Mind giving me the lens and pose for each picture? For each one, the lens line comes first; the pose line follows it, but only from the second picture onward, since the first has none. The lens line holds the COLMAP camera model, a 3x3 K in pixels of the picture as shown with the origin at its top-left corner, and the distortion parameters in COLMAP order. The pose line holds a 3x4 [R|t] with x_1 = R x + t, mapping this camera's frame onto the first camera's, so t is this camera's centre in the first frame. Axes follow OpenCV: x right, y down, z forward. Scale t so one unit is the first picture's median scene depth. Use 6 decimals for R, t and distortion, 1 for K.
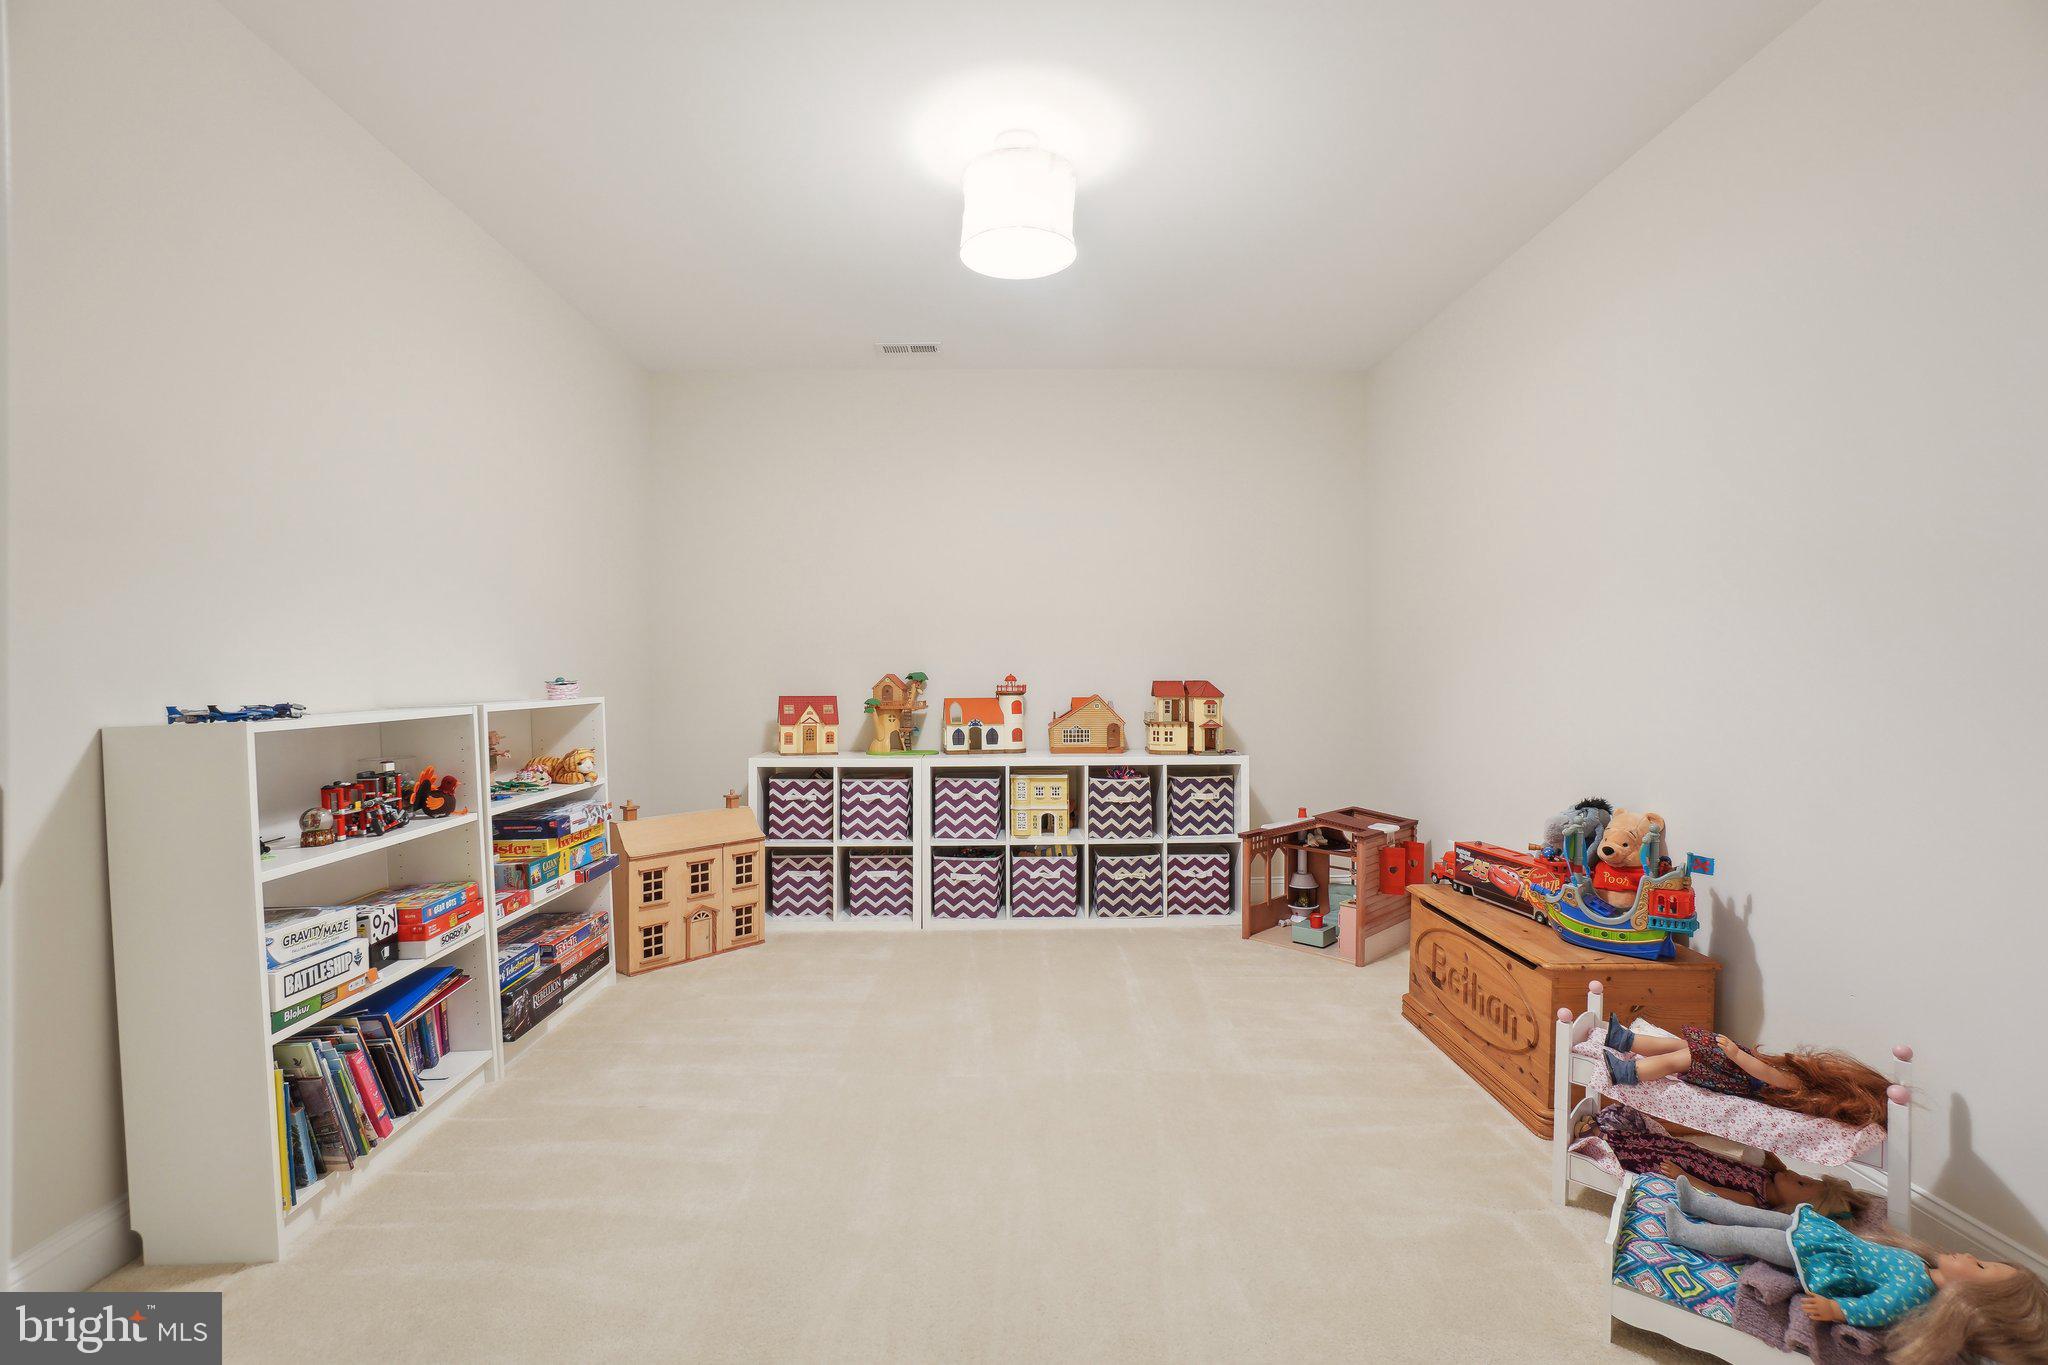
lens RADIAL K [[974.1, 0, 1051.1], [0, 974.1, 650.1], [0, 0, 1]] dist [-0.002160, 0.011045]
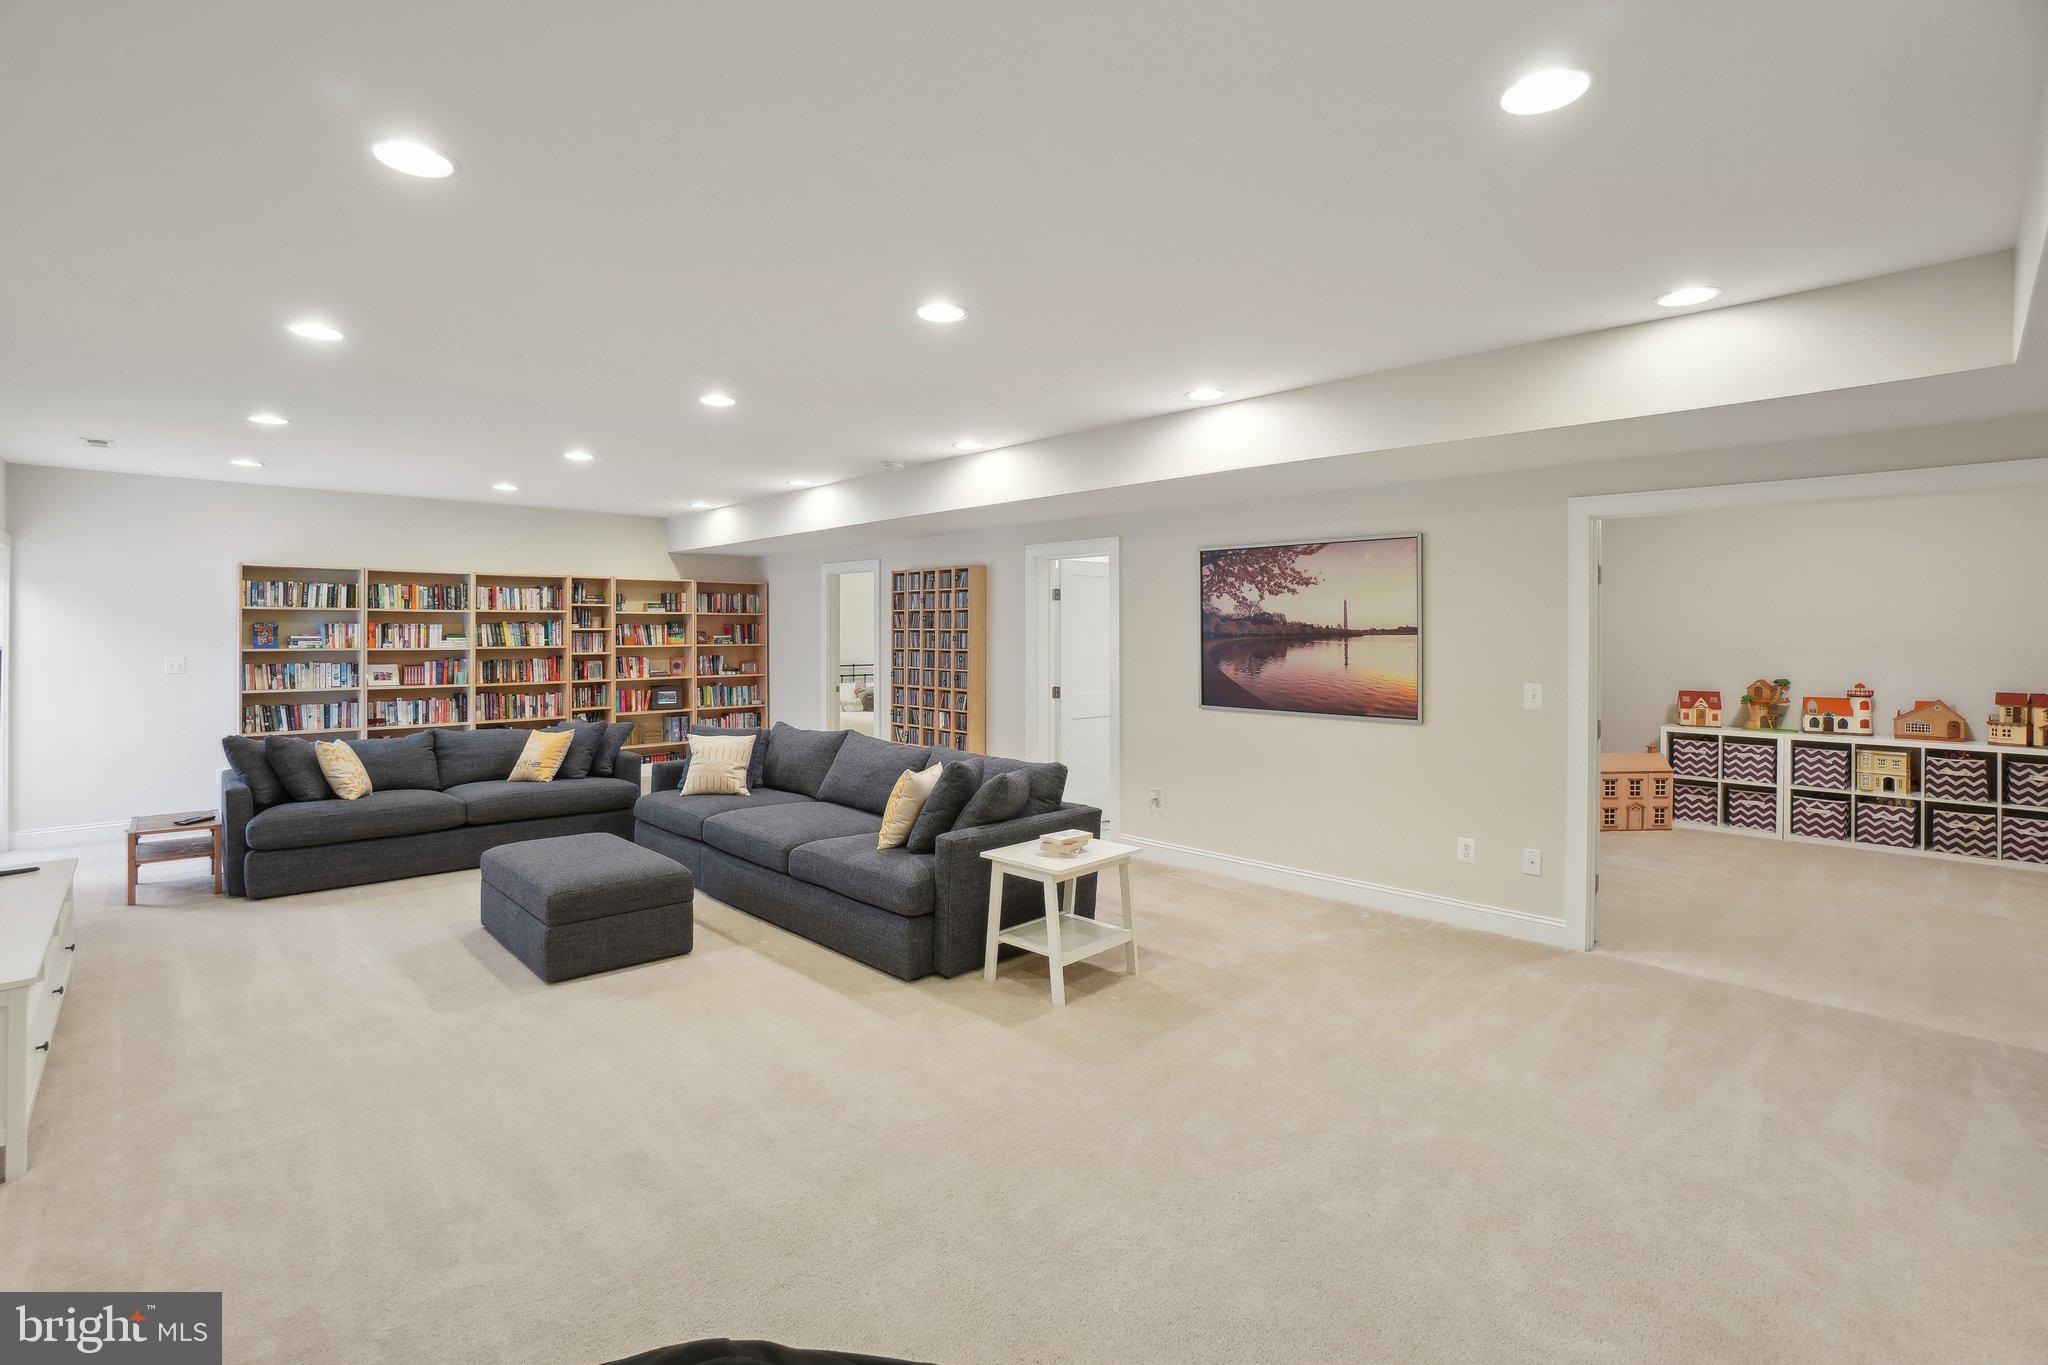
lens RADIAL K [[974.1, 0, 1051.1], [0, 974.1, 650.1], [0, 0, 1]] dist [-0.002160, 0.011045]
pose [[0.704667, 0.017629, -0.709319, 0.153828], [0.011600, 0.999271, 0.036360, -0.099514], [0.709443, -0.033850, 0.703949, -0.981818]]
